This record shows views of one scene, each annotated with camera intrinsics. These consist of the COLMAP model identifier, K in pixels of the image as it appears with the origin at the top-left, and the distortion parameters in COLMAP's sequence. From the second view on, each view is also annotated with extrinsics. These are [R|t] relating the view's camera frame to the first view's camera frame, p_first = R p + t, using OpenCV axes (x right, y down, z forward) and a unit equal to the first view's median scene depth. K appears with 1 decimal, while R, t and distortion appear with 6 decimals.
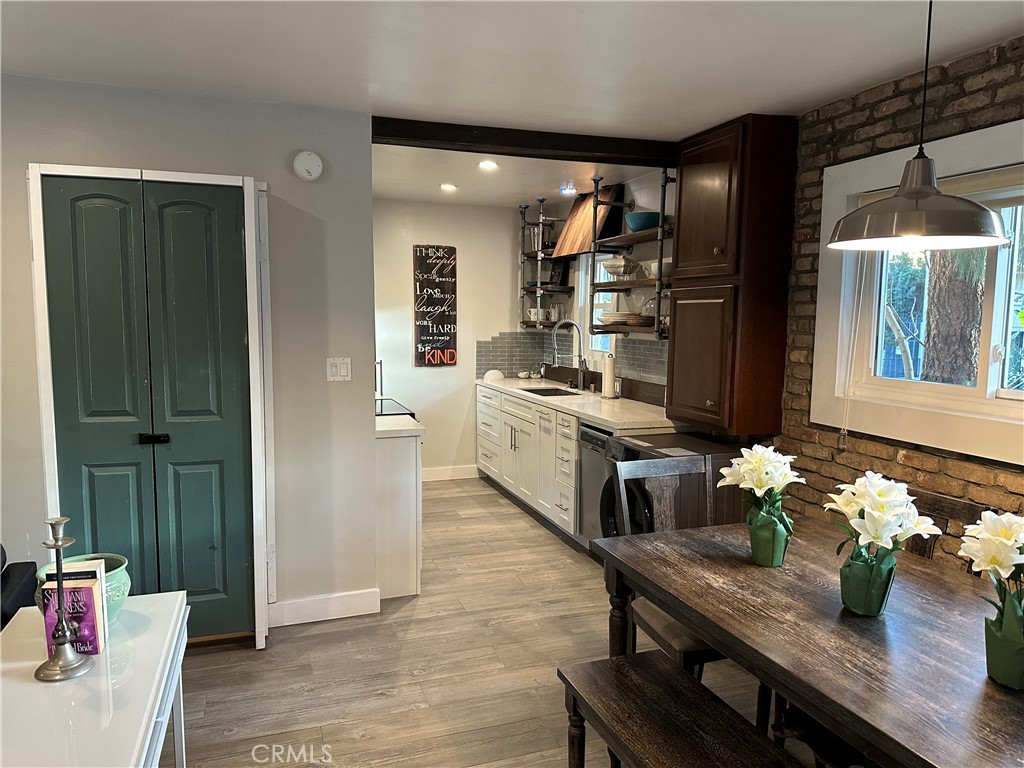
lens RADIAL K [[719.0, 0, 510.5], [0, 719.0, 384.3], [0, 0, 1]] dist [0.067741, -0.072215]
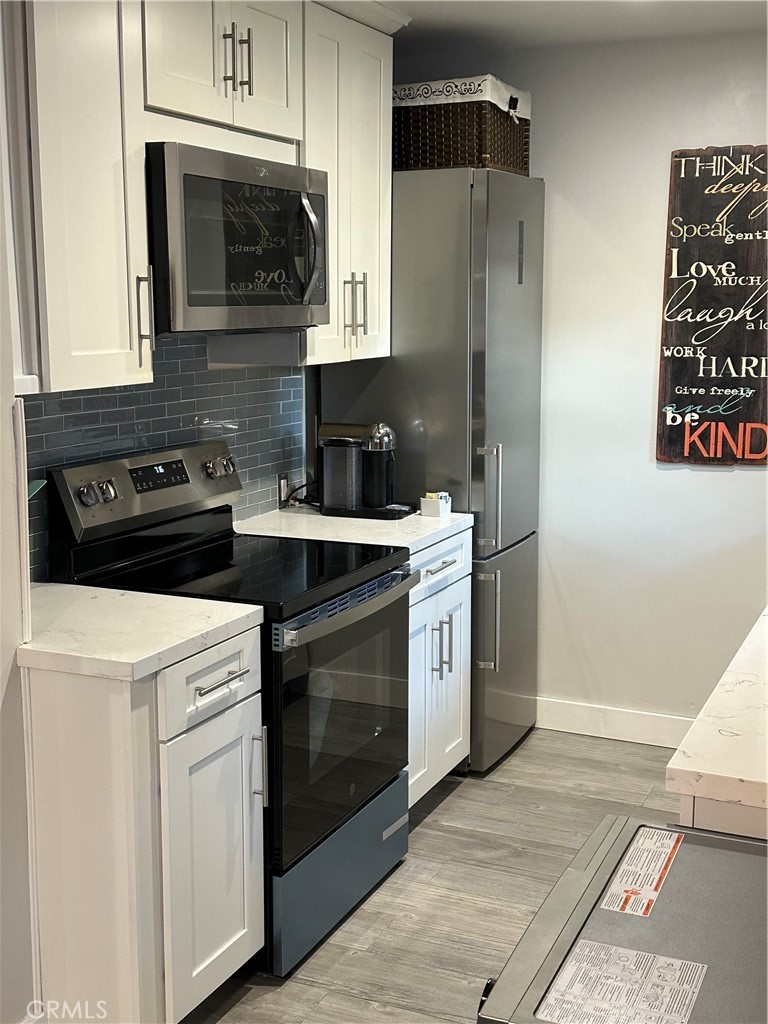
lens RADIAL K [[1277.7, 0, 383.5], [0, 1277.7, 513.7], [0, 0, 1]] dist [0.067224, 0.000000]
pose [[0.731406, 0.097280, -0.674968, 0.239258], [-0.063120, 0.995181, 0.075033, -0.039770], [0.679015, -0.012276, 0.734022, 0.374995]]
